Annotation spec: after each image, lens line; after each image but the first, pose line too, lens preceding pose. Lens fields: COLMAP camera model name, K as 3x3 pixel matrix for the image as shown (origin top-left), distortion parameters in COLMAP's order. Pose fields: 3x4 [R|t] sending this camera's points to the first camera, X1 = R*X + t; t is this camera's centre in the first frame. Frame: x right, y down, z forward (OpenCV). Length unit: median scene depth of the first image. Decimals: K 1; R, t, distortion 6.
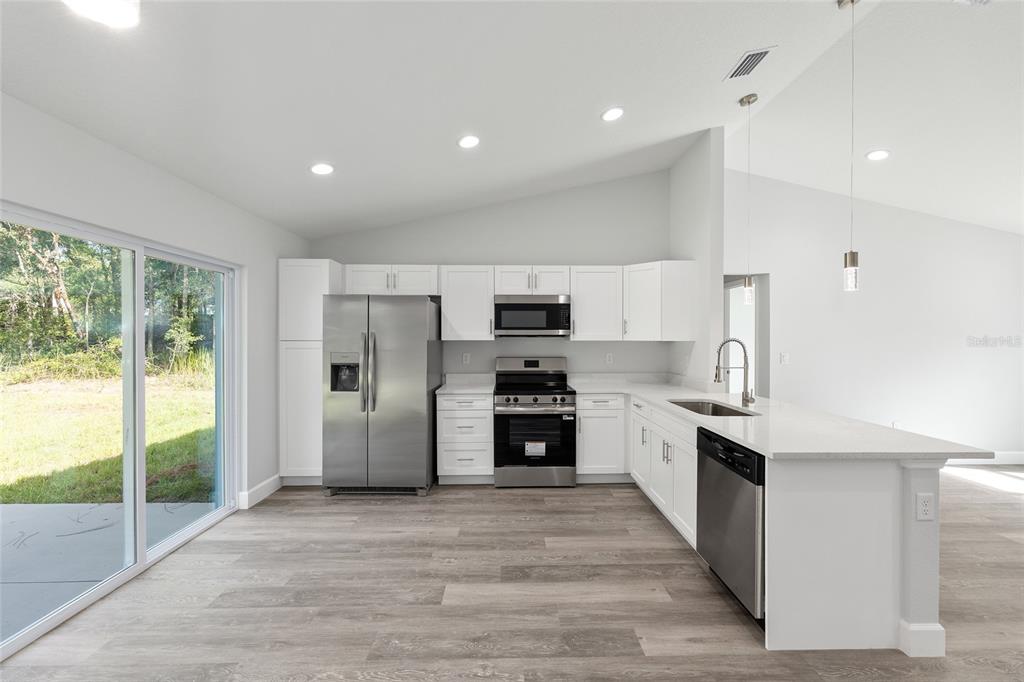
lens RADIAL K [[411.4, 0, 512.0], [0, 411.4, 341.0], [0, 0, 1]] dist [-0.001116, -0.000027]
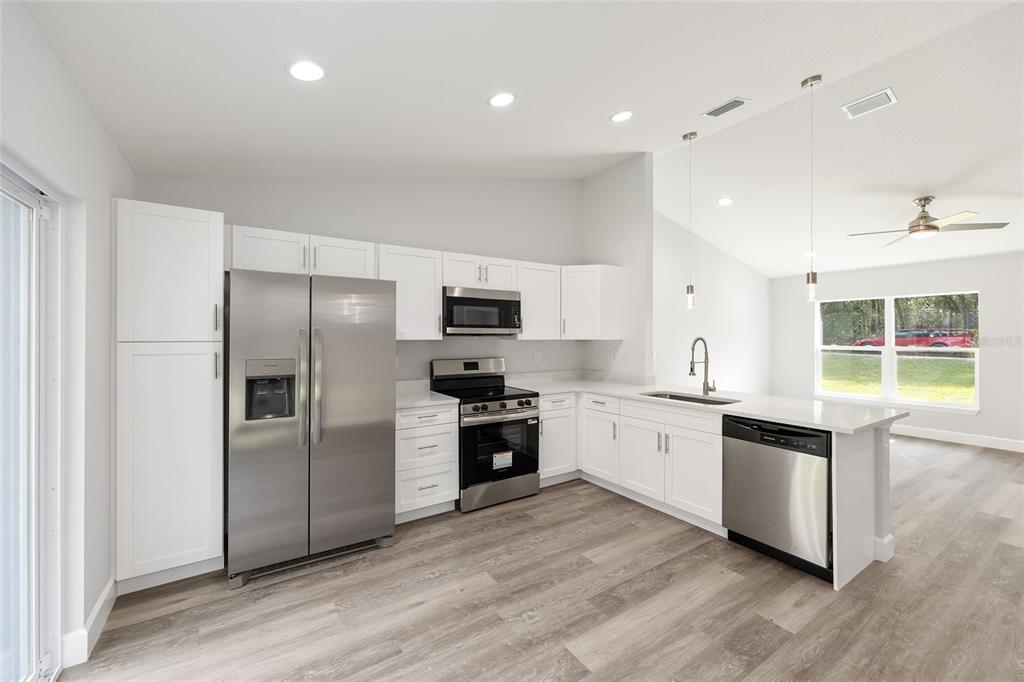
lens RADIAL K [[410.7, 0, 516.9], [0, 410.7, 337.3], [0, 0, 1]] dist [-0.000531, 0.000304]
pose [[0.844602, -0.000424, 0.535394, -0.414967], [0.004462, 0.999971, -0.006247, -0.000908], [-0.535375, 0.007665, 0.844579, 0.232220]]
